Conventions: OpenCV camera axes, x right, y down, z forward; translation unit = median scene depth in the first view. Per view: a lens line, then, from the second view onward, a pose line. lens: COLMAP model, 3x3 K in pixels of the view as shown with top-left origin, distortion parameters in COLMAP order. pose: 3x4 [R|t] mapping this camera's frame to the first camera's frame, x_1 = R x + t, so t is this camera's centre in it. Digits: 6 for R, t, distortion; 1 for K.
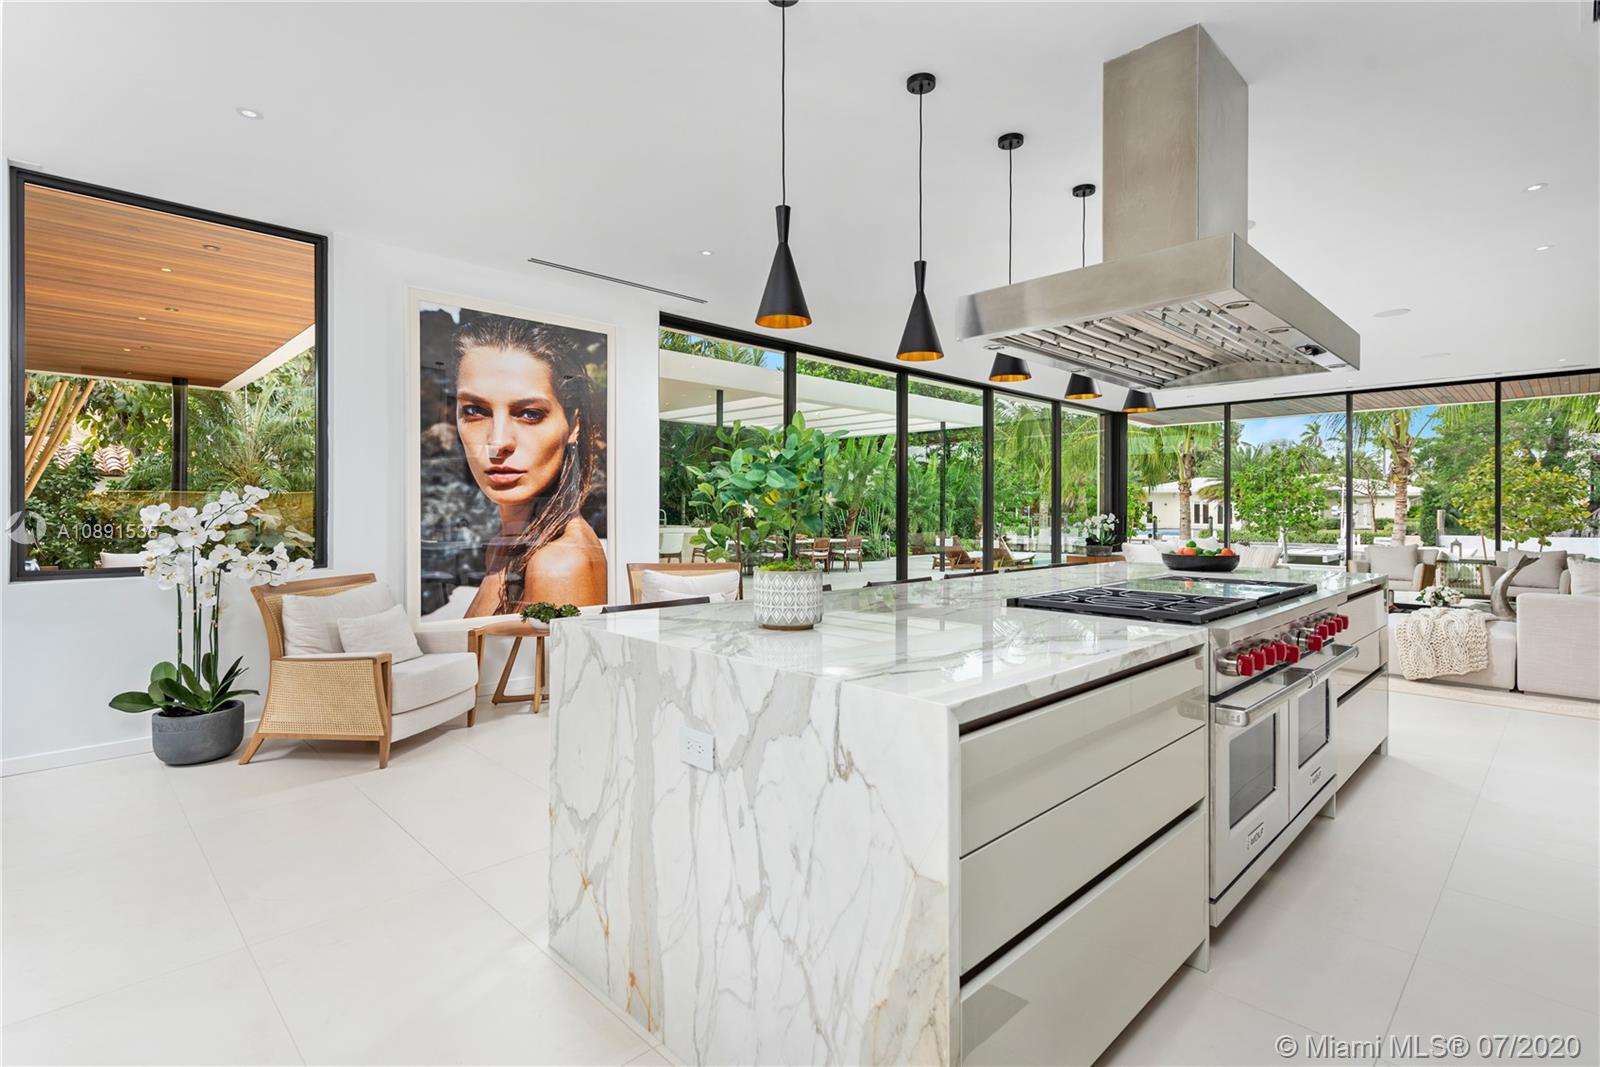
lens RADIAL K [[800.1, 0, 797.9], [0, 800.1, 543.2], [0, 0, 1]] dist [0.005305, 0.000205]
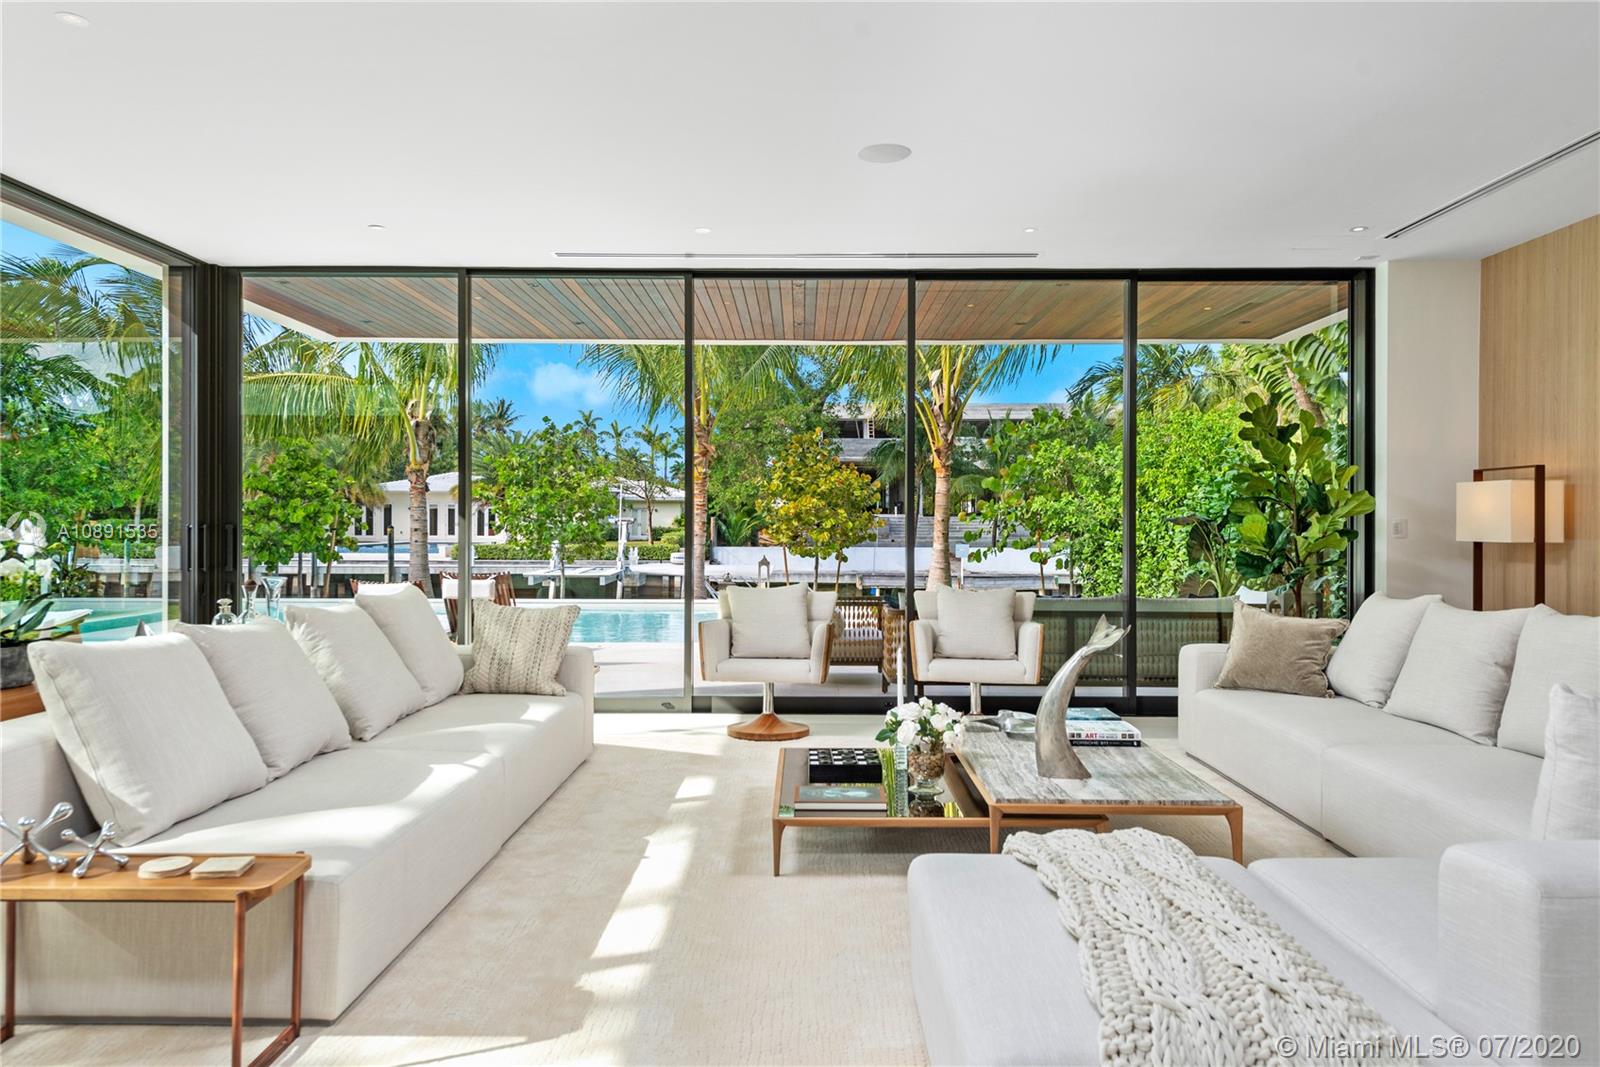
lens RADIAL K [[1063.3, 0, 798.5], [0, 1063.3, 530.9], [0, 0, 1]] dist [0.009275, 0.001545]
pose [[0.701842, -0.005734, 0.712310, 0.114584], [0.025898, 0.999512, -0.017472, -0.008472], [-0.711862, 0.030710, 0.701648, 0.239619]]
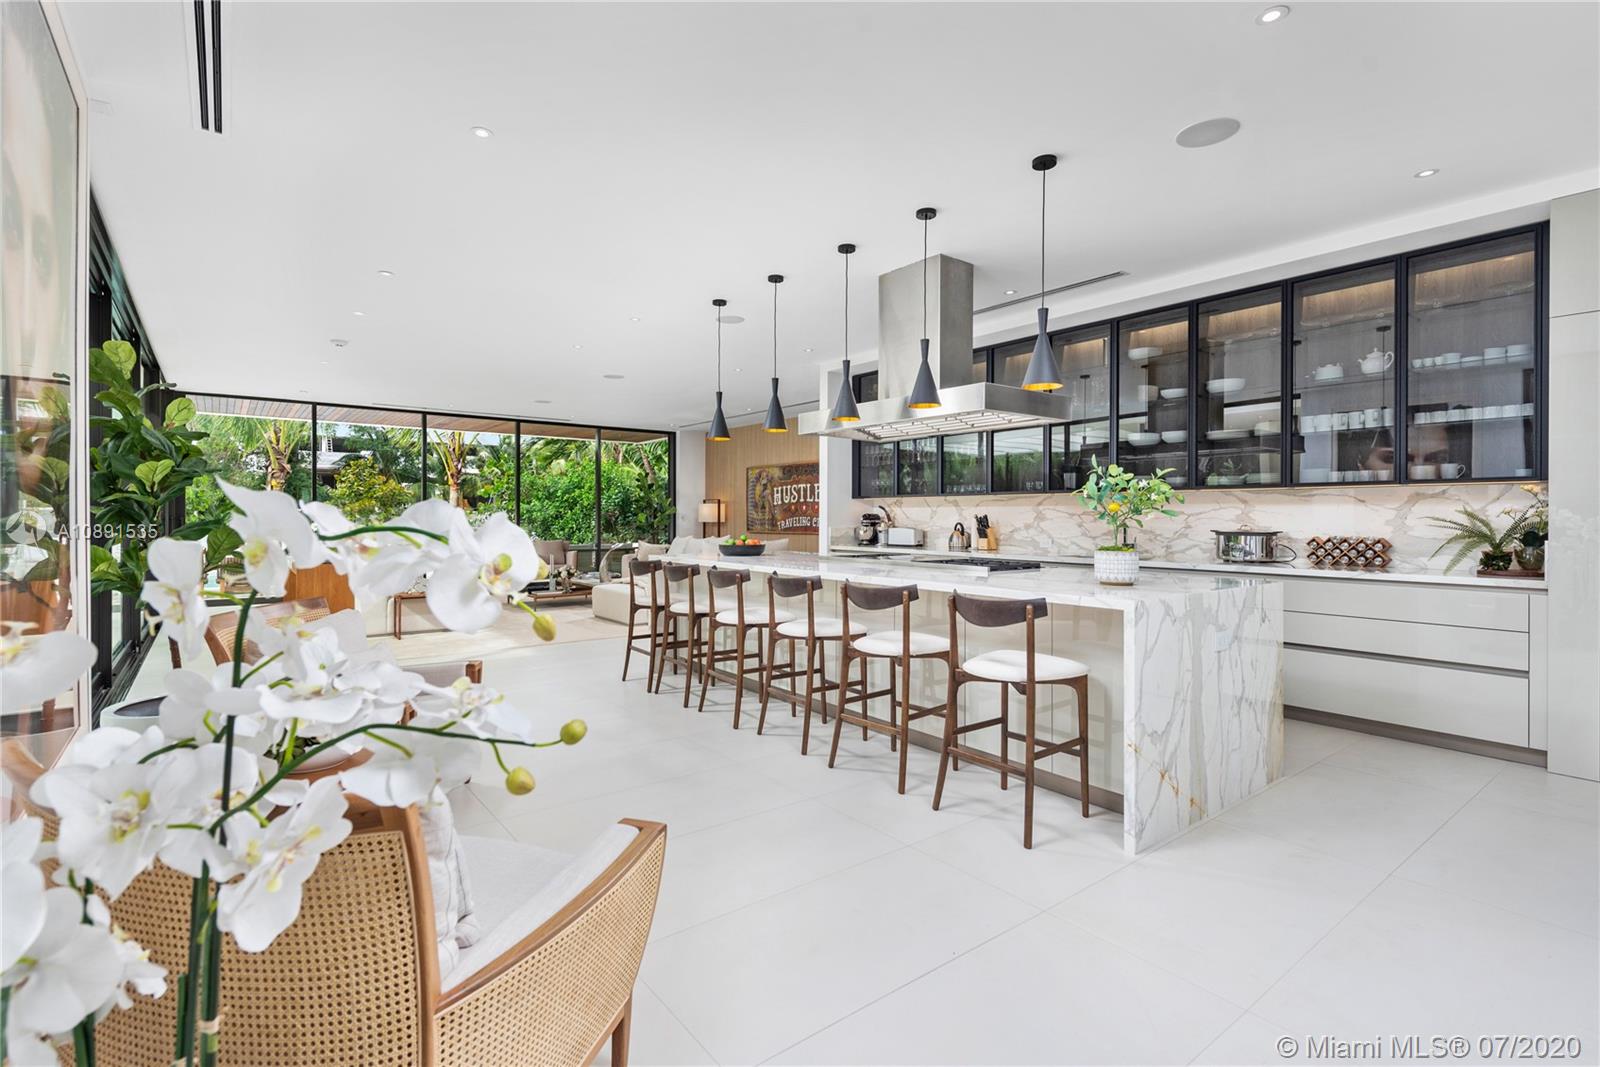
lens RADIAL K [[754.6, 0, 792.6], [0, 754.6, 523.8], [0, 0, 1]] dist [-0.000537, -0.000414]
pose [[0.125867, -0.010502, 0.991992, -0.178523], [0.034618, 0.999381, 0.006188, -0.005963], [-0.991443, 0.033561, 0.126152, 0.156910]]
